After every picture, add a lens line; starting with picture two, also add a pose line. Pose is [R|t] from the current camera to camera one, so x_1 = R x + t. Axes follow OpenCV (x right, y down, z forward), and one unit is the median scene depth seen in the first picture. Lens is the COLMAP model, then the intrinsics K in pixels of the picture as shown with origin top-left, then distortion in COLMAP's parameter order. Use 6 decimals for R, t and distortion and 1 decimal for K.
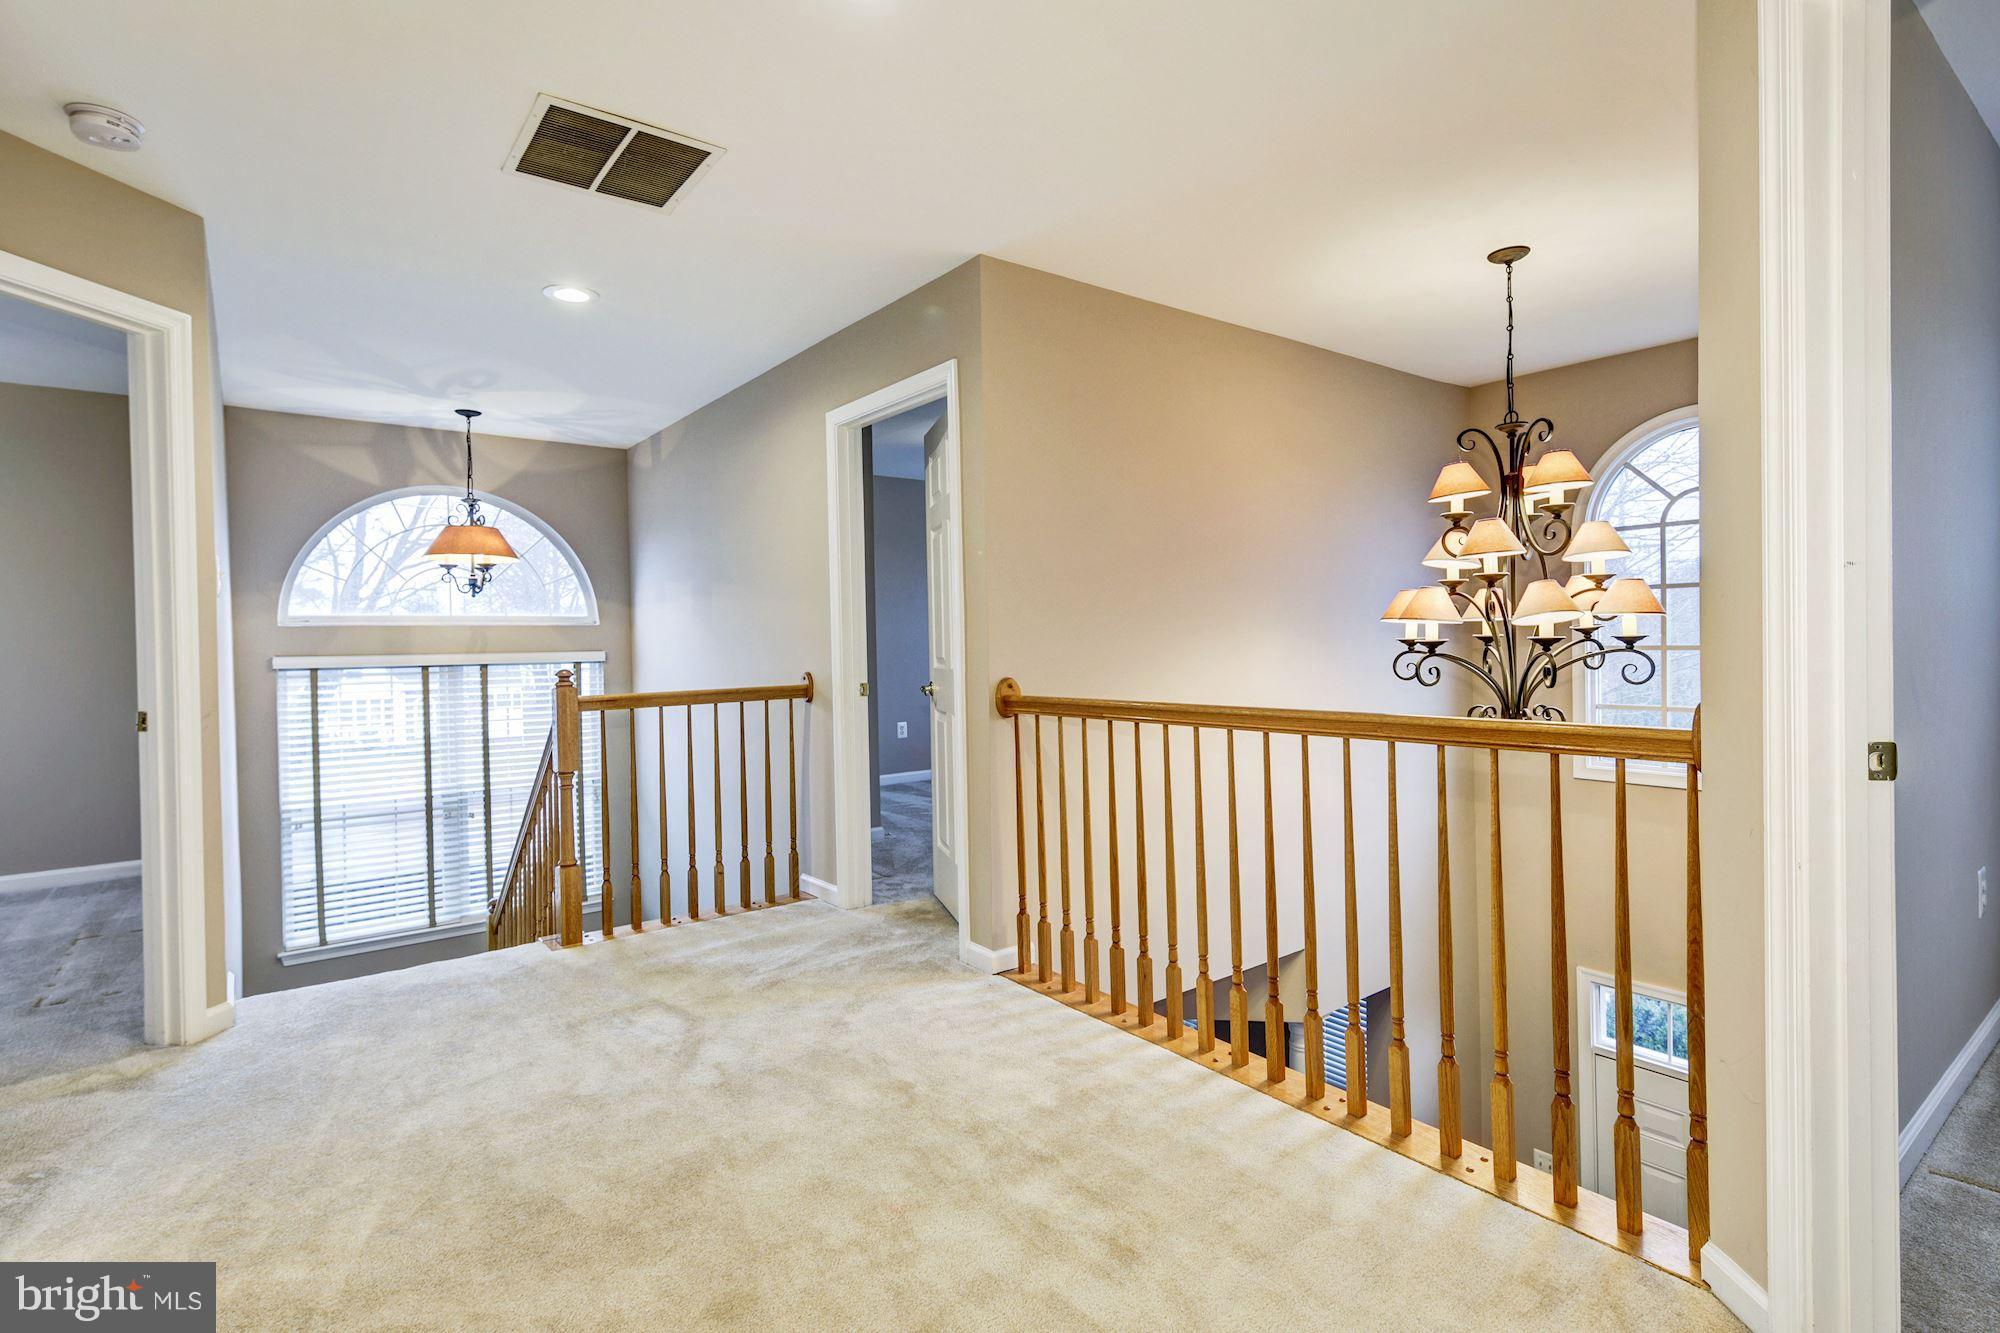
lens RADIAL K [[968.5, 0, 1002.9], [0, 968.5, 659.5], [0, 0, 1]] dist [0.020476, -0.001104]
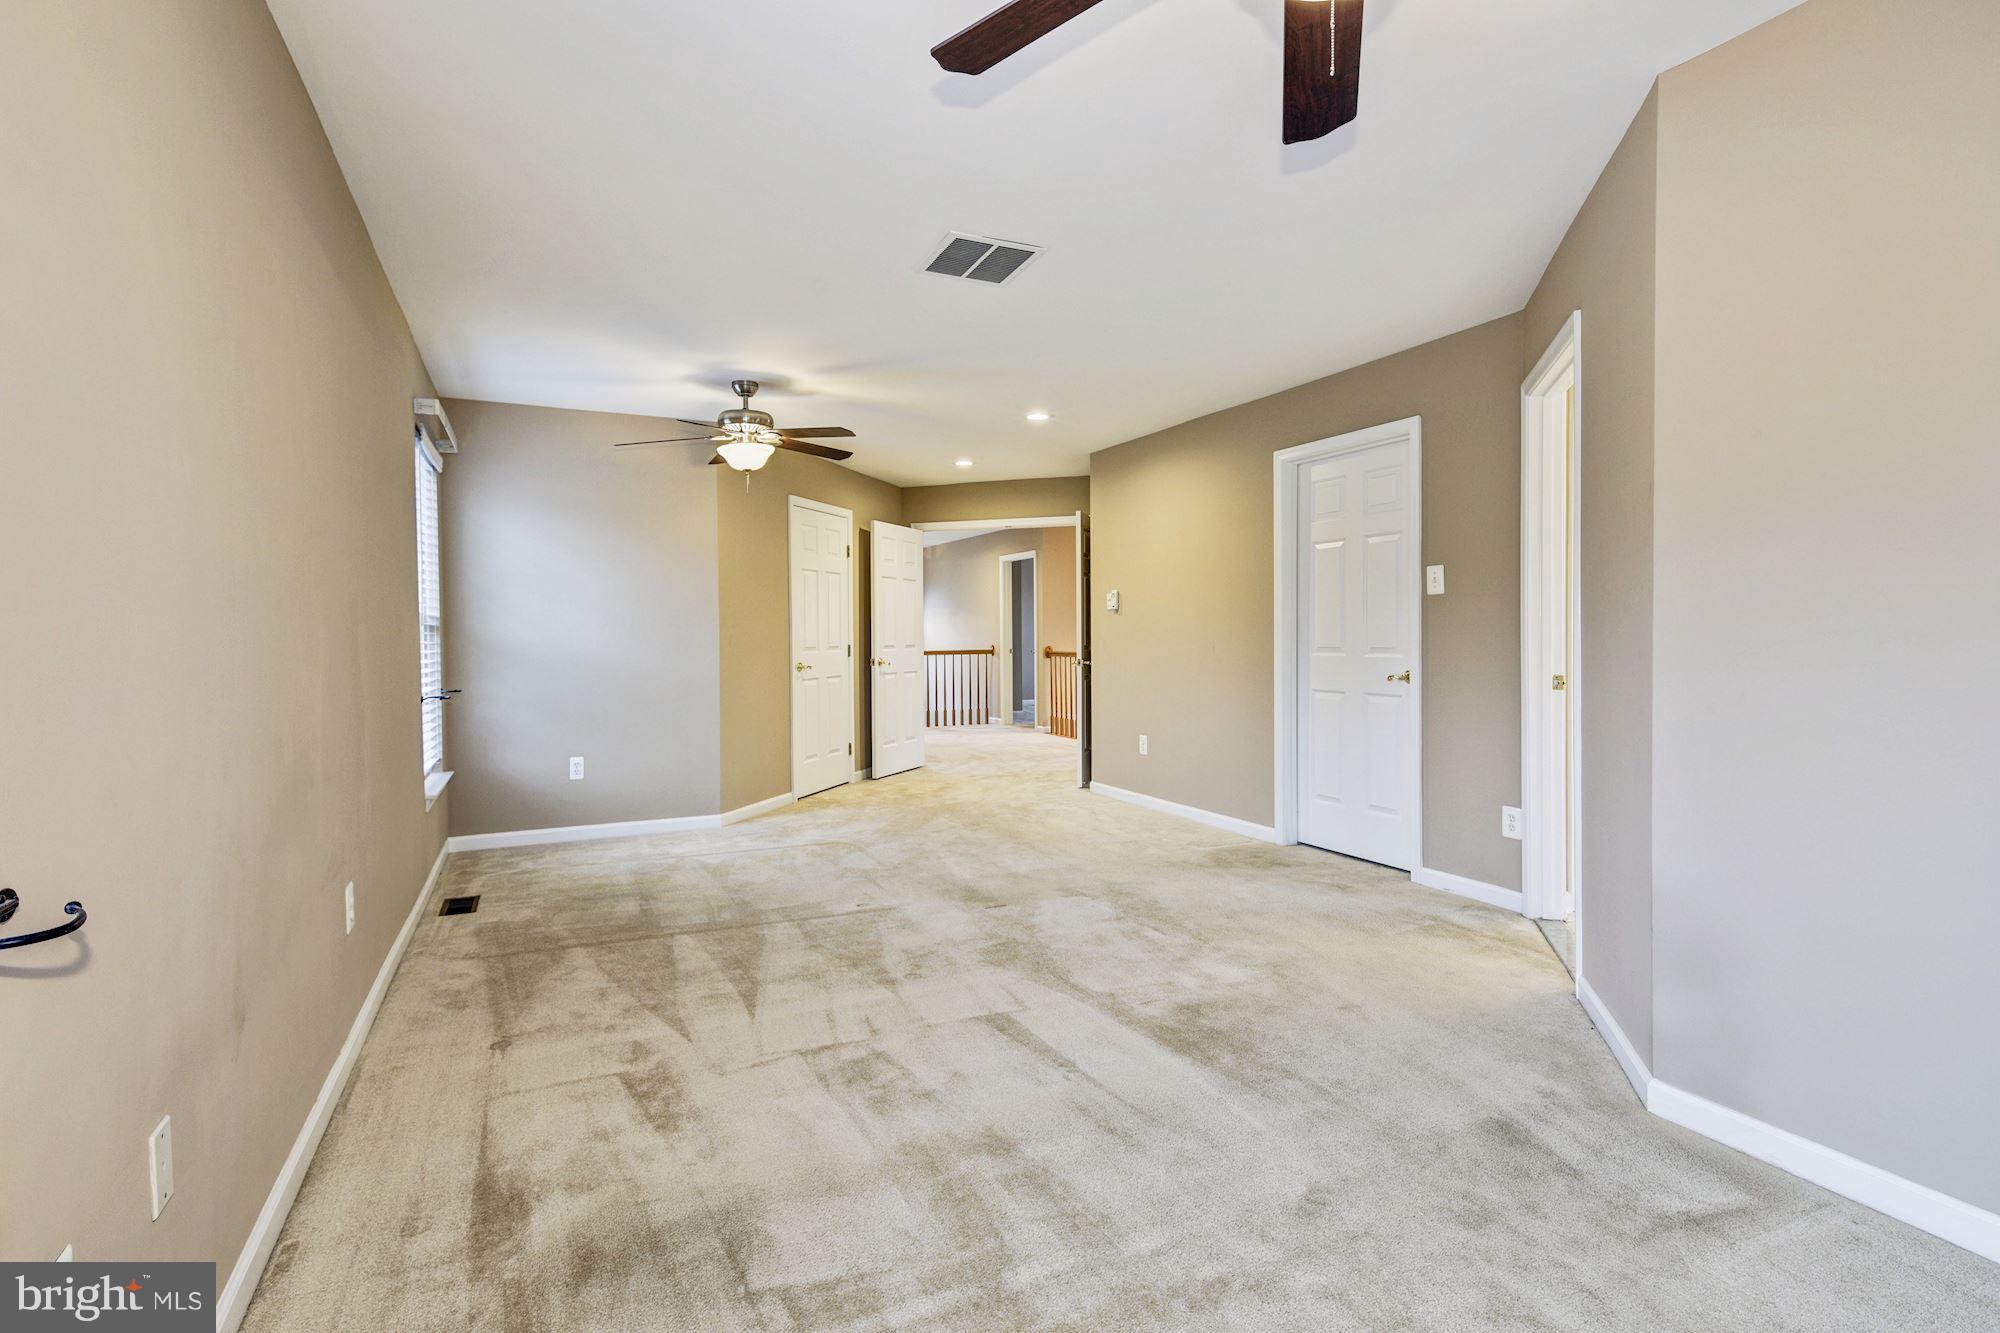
lens RADIAL K [[968.5, 0, 998.9], [0, 968.5, 659.1], [0, 0, 1]] dist [0.020476, -0.001104]
pose [[0.977520, 0.015148, -0.210300, 0.439834], [-0.012842, 0.999842, 0.012330, 0.021117], [0.210453, -0.009353, 0.977559, -1.876523]]
